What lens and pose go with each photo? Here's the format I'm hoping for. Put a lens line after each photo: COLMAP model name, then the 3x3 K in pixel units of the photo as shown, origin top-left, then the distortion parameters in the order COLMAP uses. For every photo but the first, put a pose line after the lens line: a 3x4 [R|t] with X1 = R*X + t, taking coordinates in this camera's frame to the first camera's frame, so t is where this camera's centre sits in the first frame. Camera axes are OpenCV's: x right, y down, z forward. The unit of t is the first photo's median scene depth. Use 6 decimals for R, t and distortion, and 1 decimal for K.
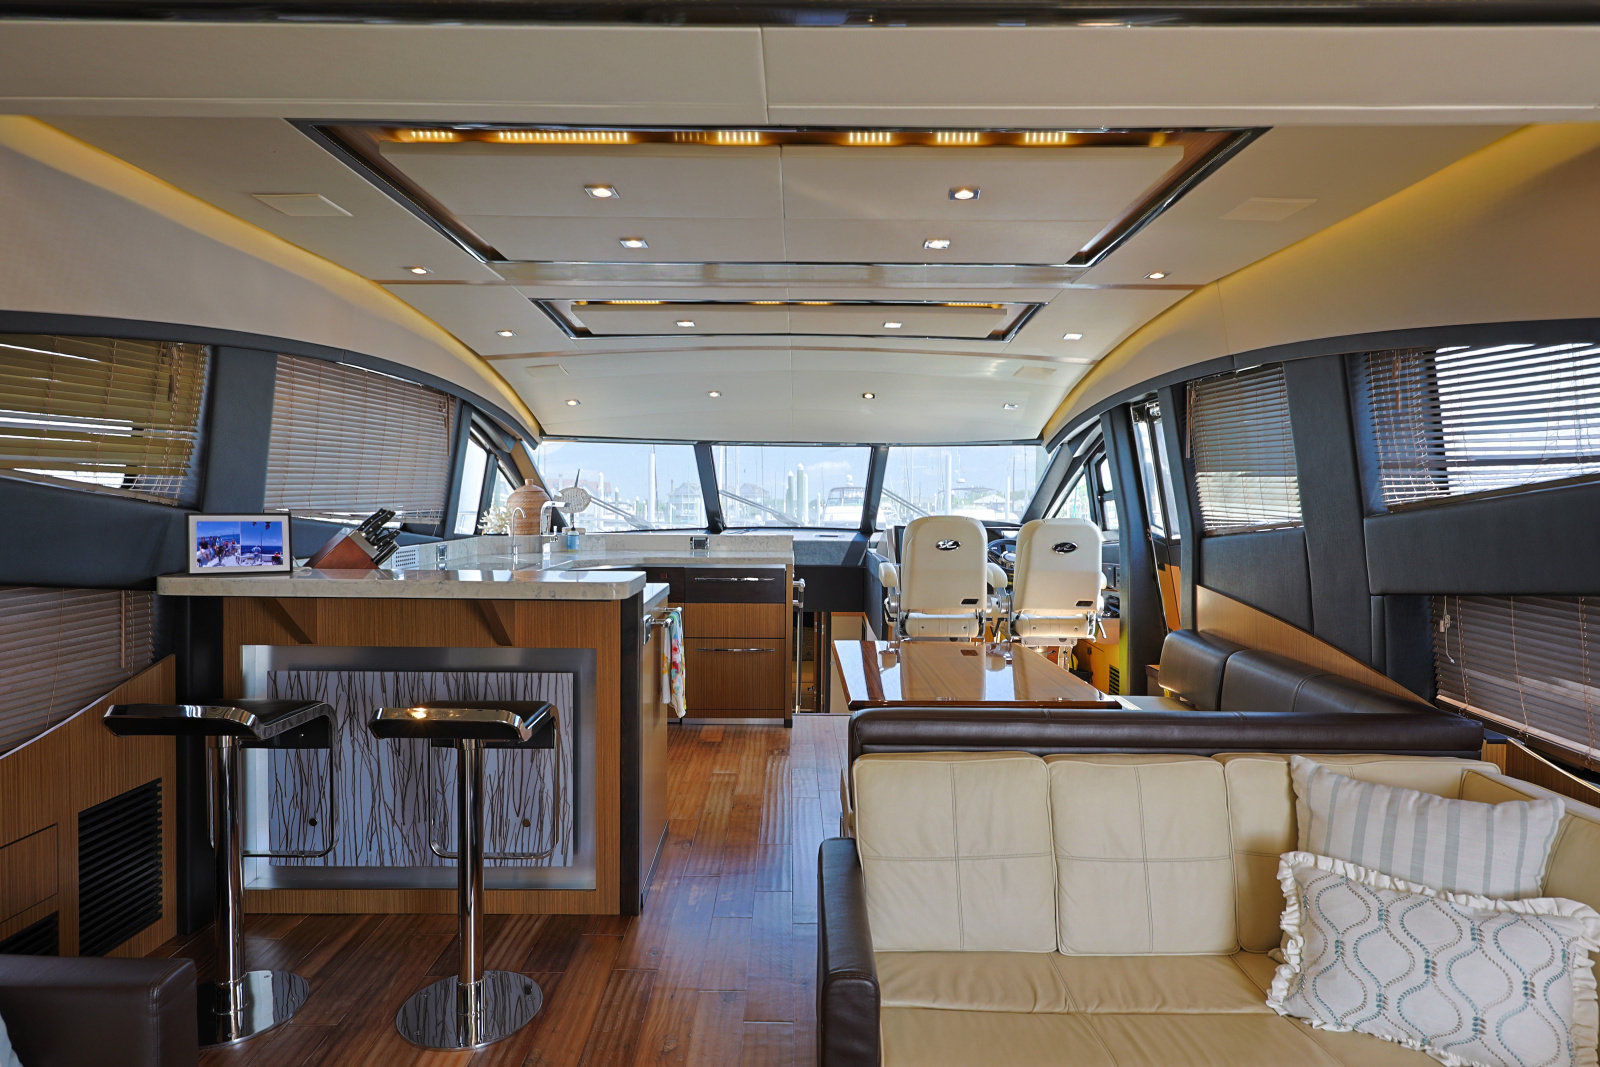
lens RADIAL K [[899.8, 0, 802.2], [0, 899.8, 502.2], [0, 0, 1]] dist [0.008075, -0.003864]
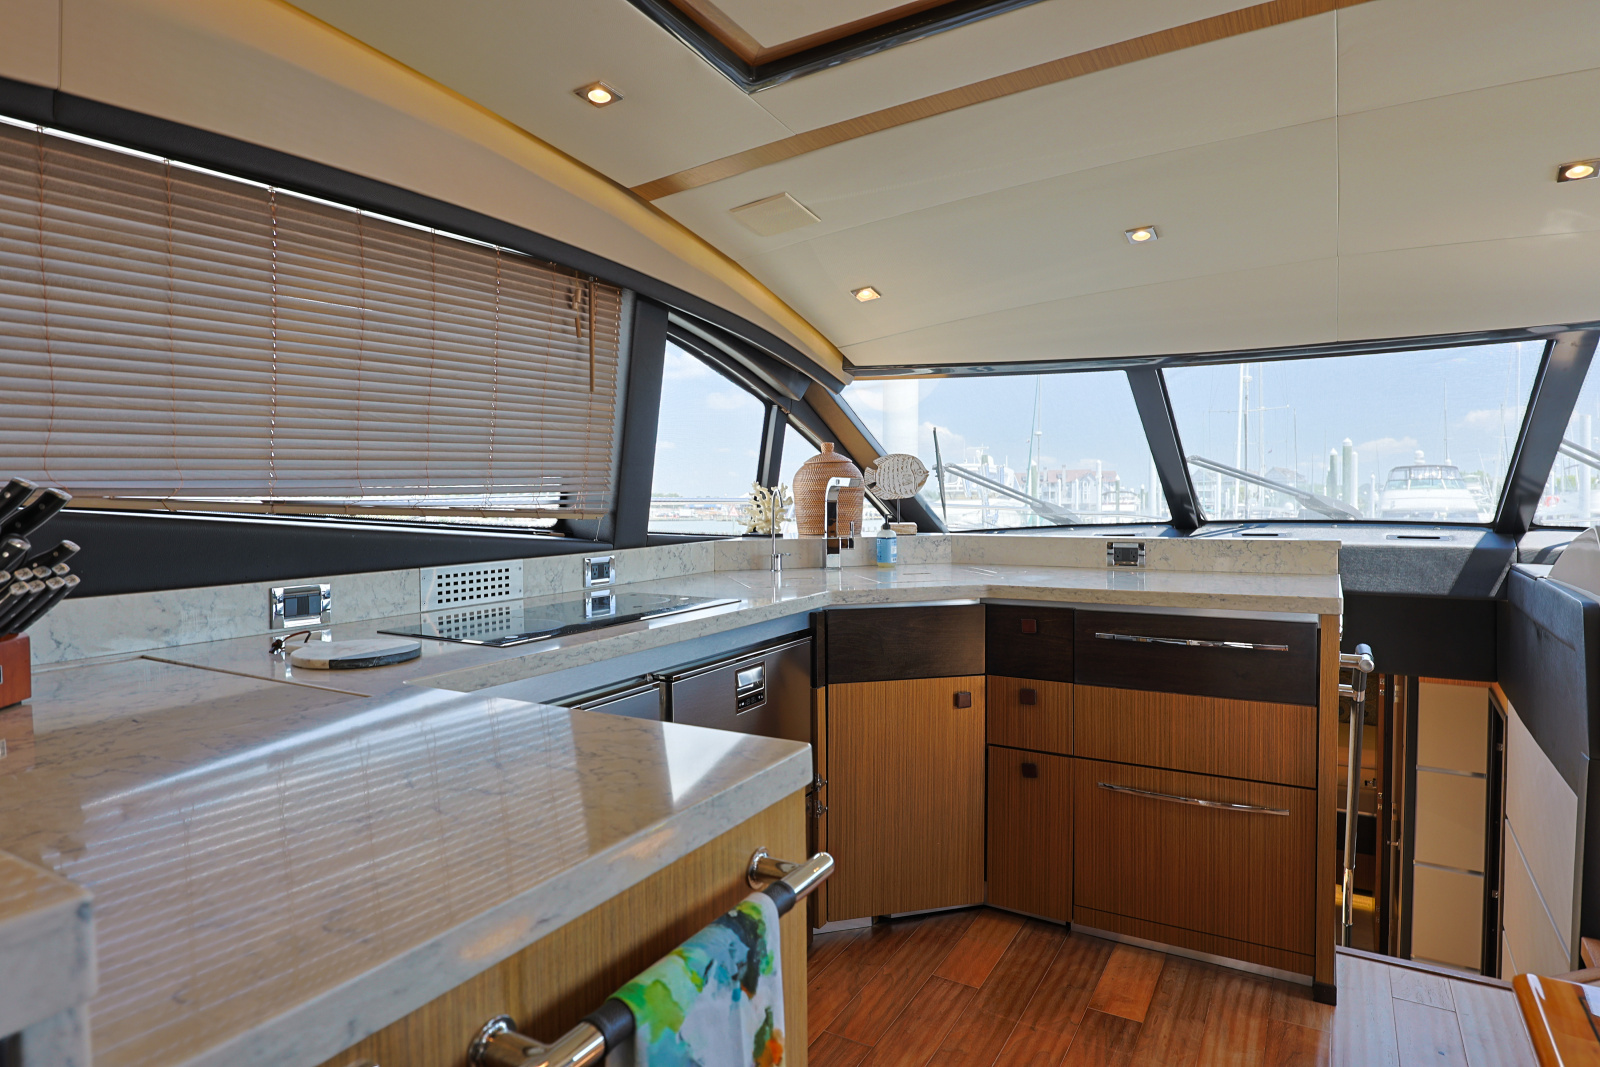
lens RADIAL K [[899.8, 0, 805.1], [0, 899.8, 532.3], [0, 0, 1]] dist [0.008075, -0.003864]
pose [[0.856639, 0.005018, -0.515892, -0.009792], [0.017731, 0.999076, 0.039161, 0.014888], [0.515612, -0.042694, 0.855758, 0.693618]]
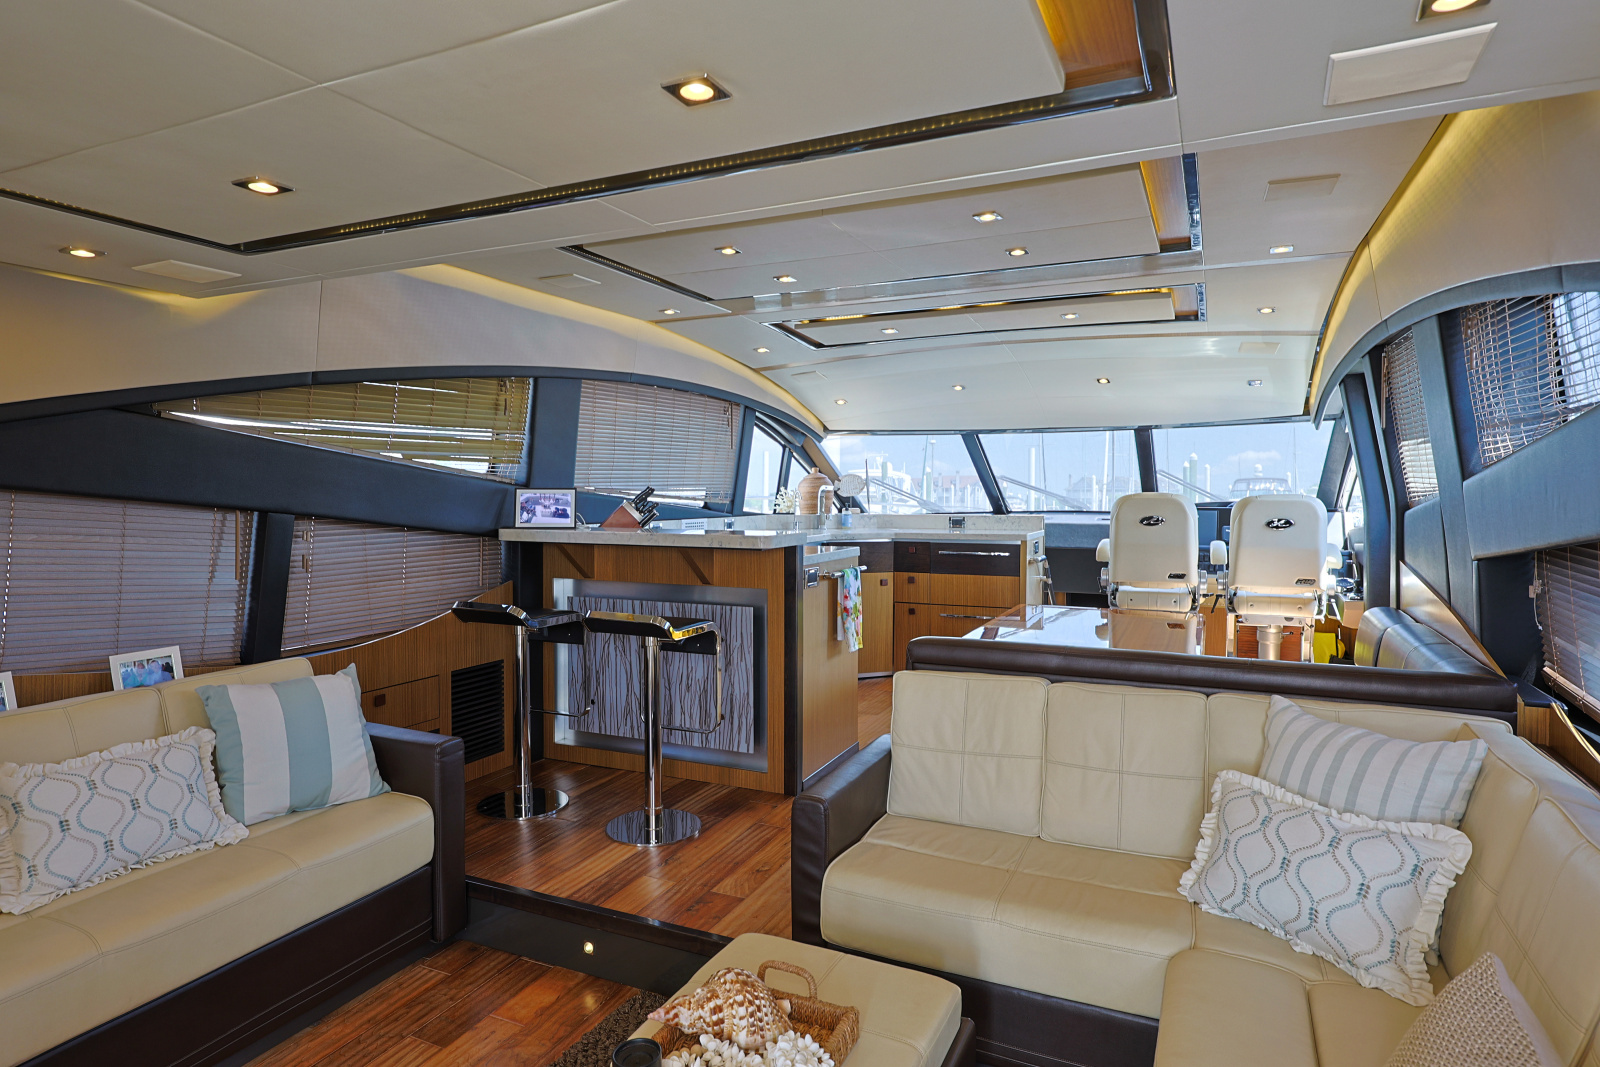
lens RADIAL K [[899.8, 0, 813.0], [0, 899.8, 489.0], [0, 0, 1]] dist [0.008075, -0.003864]
pose [[0.910462, -0.010218, -0.413467, 0.270049], [0.006439, 0.999924, -0.010534, 0.021997], [0.413543, 0.006929, 0.910458, -0.121728]]
